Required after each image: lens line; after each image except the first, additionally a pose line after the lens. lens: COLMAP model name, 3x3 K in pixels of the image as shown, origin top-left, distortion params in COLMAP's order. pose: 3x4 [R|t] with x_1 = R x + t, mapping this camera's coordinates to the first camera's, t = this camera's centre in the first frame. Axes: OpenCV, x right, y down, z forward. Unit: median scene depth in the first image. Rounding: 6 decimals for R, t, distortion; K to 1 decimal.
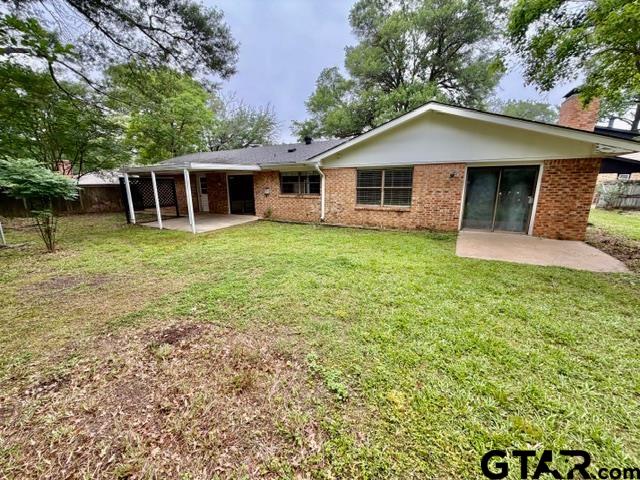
lens RADIAL K [[267.4, 0, 321.6], [0, 267.4, 253.4], [0, 0, 1]] dist [-0.000881, 0.000061]
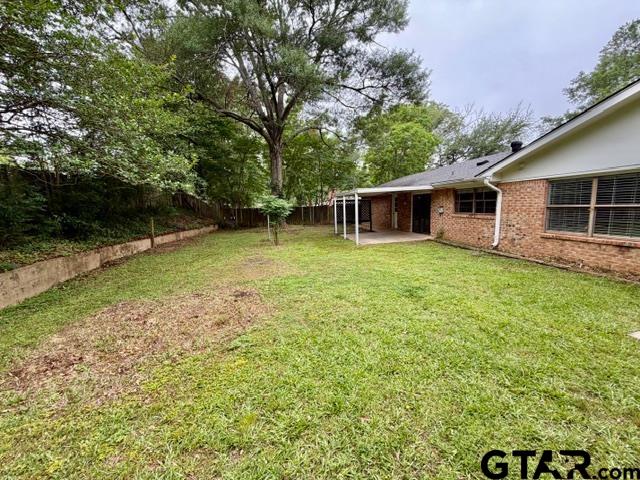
lens RADIAL K [[288.2, 0, 312.0], [0, 288.2, 243.7], [0, 0, 1]] dist [0.001216, 0.000401]
pose [[0.545764, 0.102259, -0.831676, 0.427444], [-0.183547, 0.983011, 0.000420, -0.037056], [0.817589, 0.152422, 0.555261, 0.093992]]
